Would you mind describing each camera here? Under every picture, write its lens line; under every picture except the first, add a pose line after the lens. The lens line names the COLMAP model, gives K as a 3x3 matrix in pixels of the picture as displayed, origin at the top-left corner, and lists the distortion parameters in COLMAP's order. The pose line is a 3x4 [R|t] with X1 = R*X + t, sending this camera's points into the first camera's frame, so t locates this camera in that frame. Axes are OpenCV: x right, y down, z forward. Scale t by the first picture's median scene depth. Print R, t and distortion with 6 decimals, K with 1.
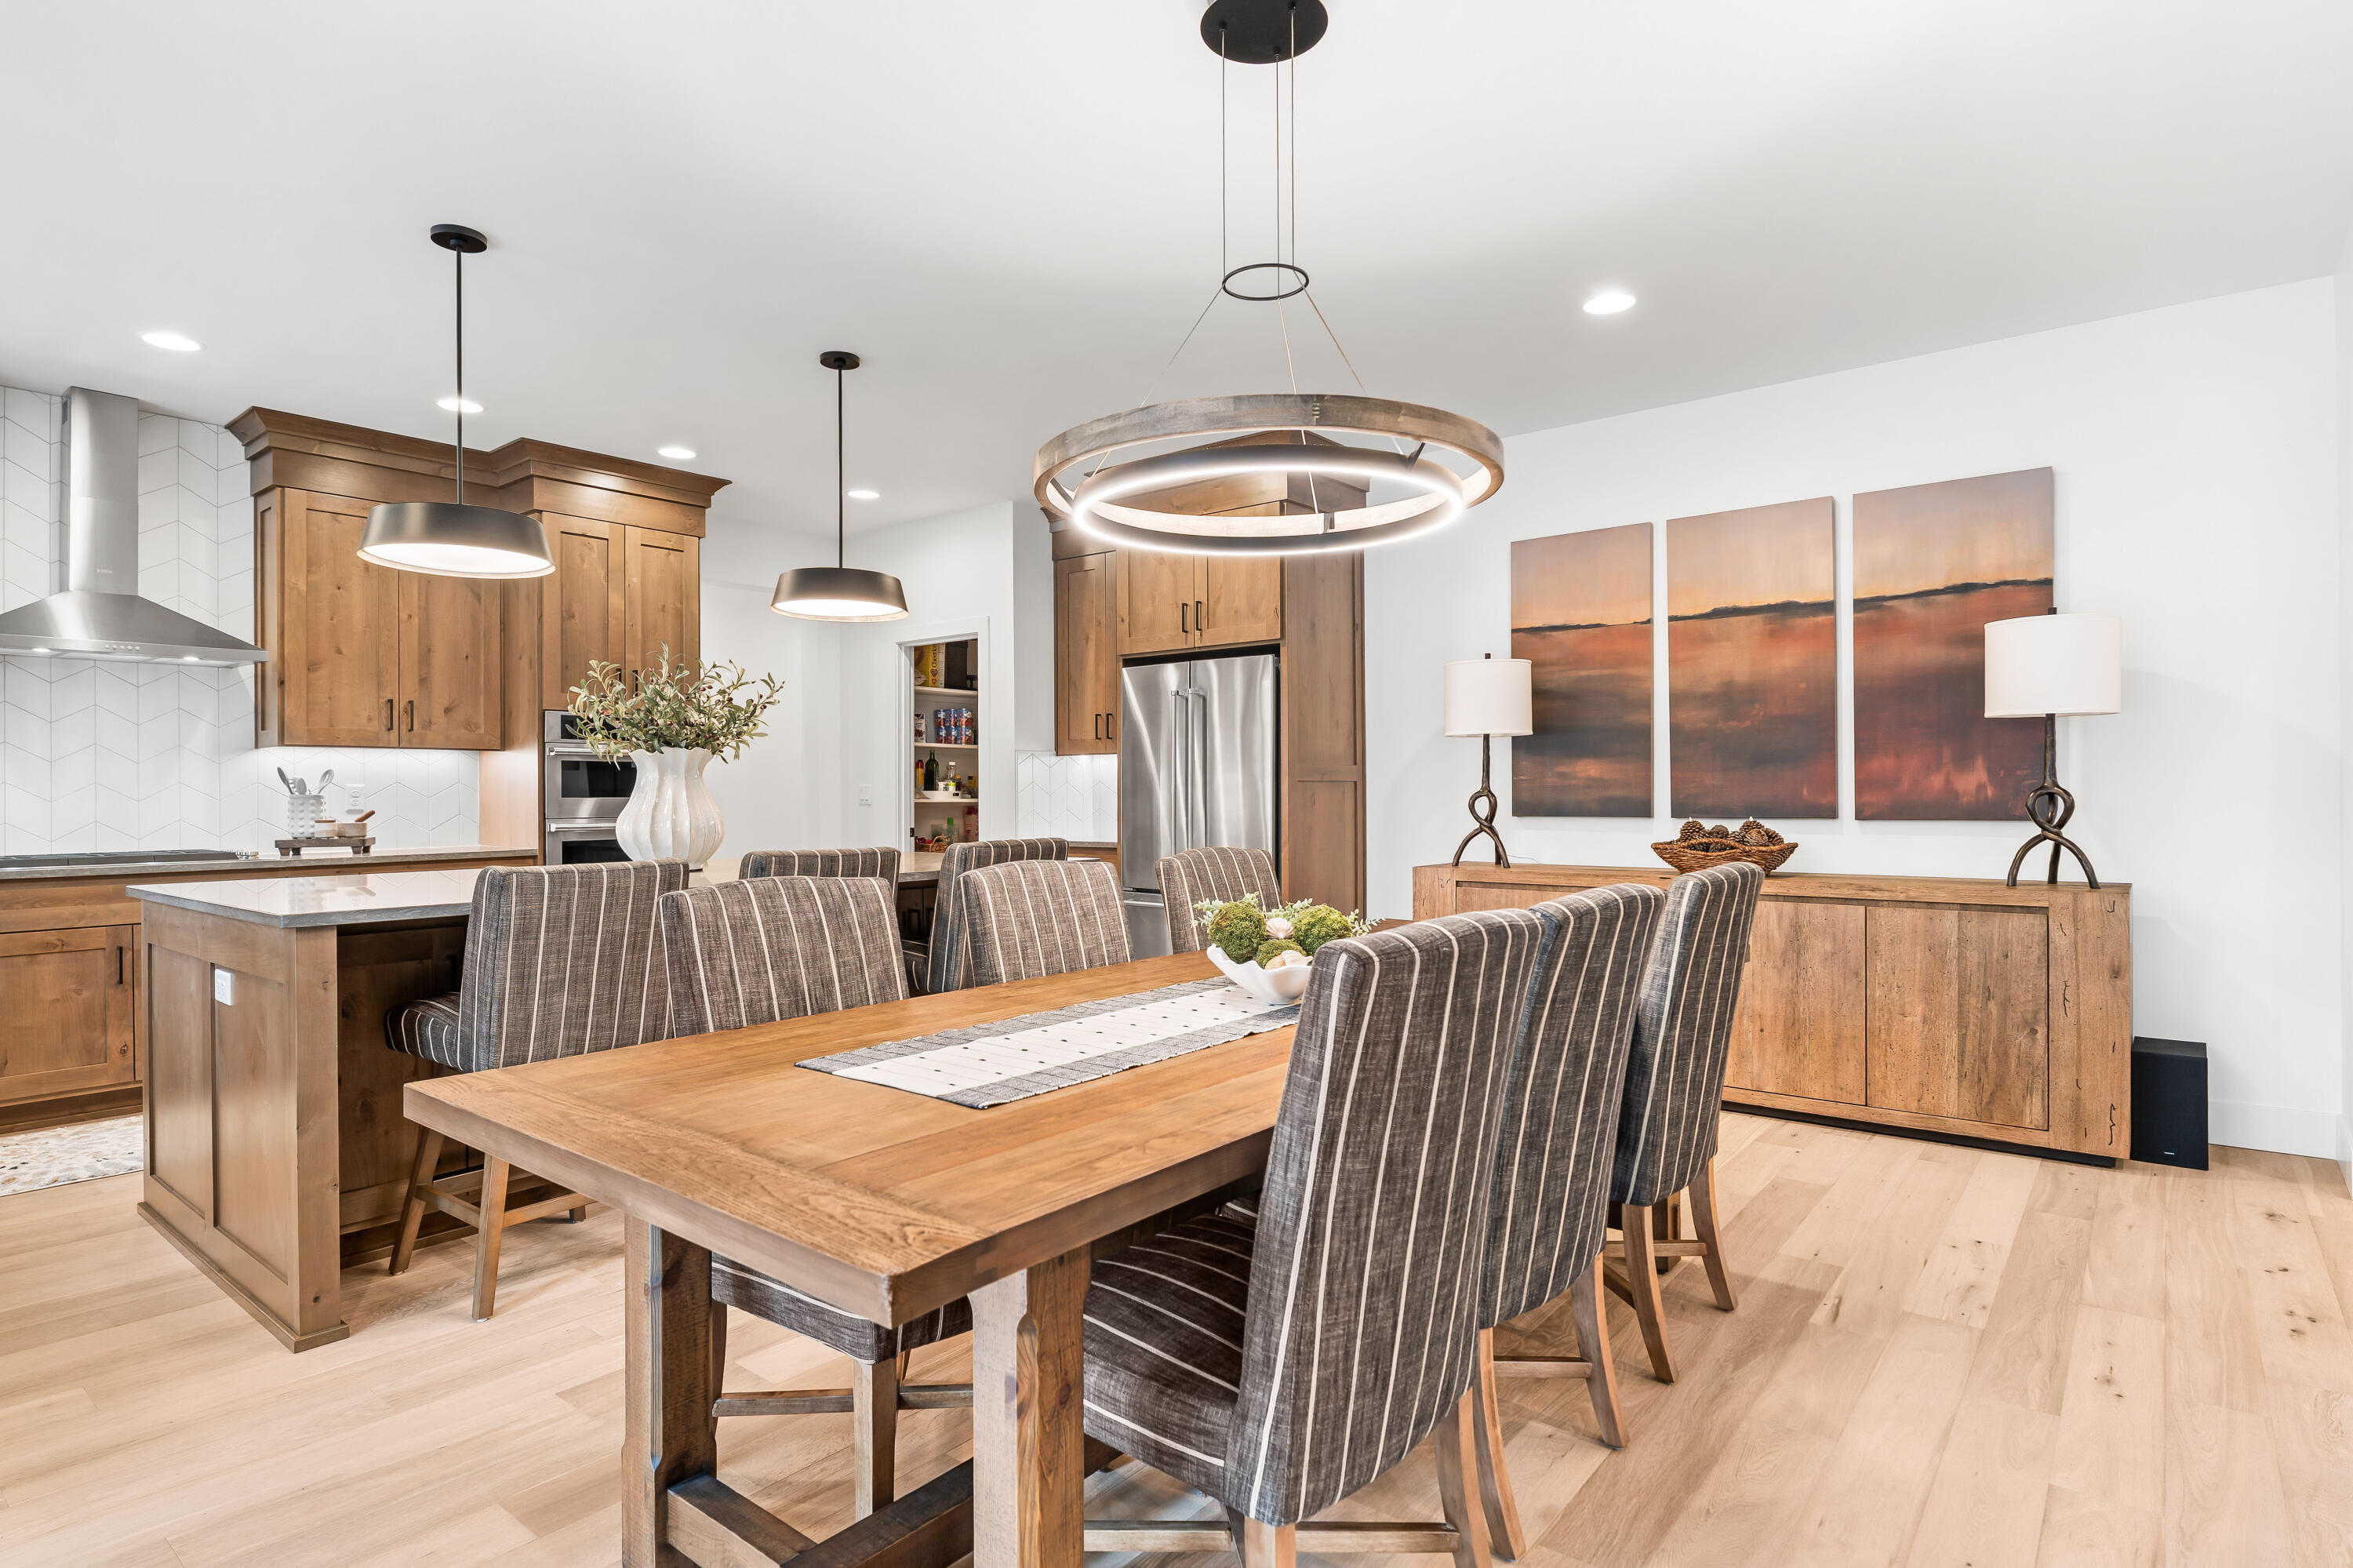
lens RADIAL K [[1219.7, 0, 1181.6], [0, 1219.7, 788.5], [0, 0, 1]] dist [-0.015492, 0.001305]
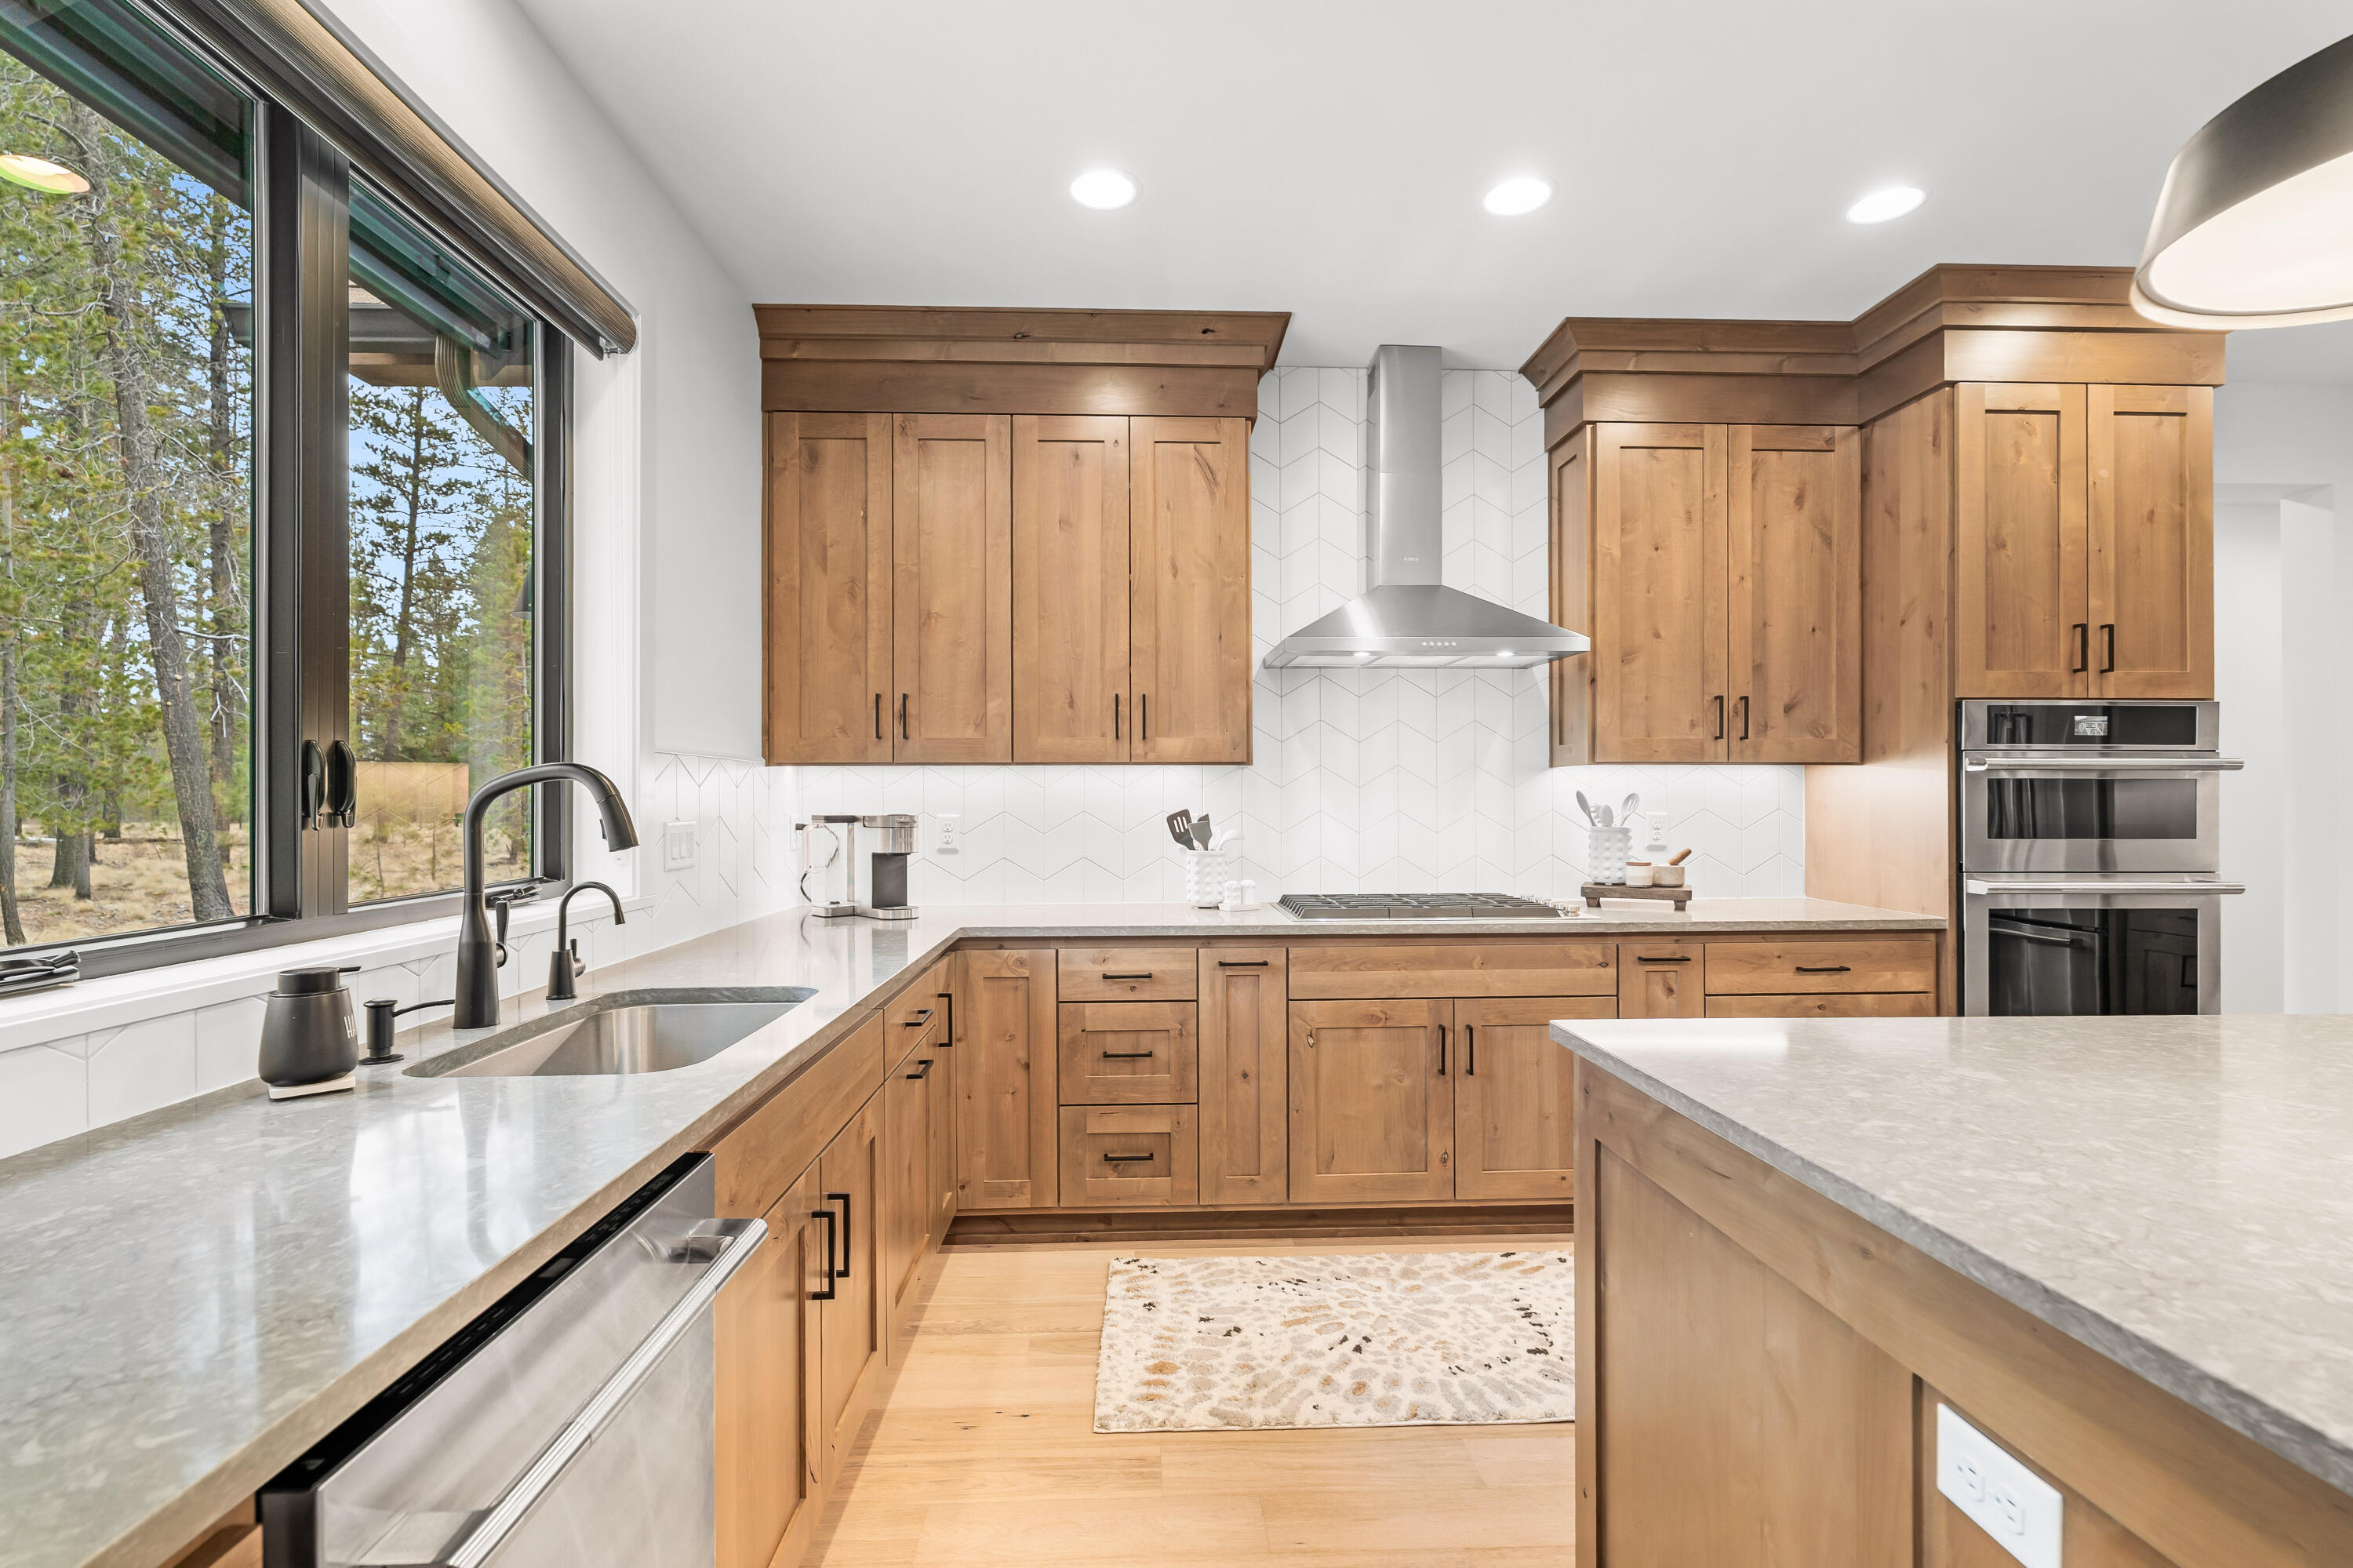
lens RADIAL K [[1058.0, 0, 1186.0], [0, 1058.0, 785.5], [0, 0, 1]] dist [0.001874, -0.001970]
pose [[0.663598, -0.001908, -0.748087, -0.405818], [-0.000527, 0.999995, -0.003018, -0.018949], [0.748089, 0.002397, 0.663594, 0.358339]]
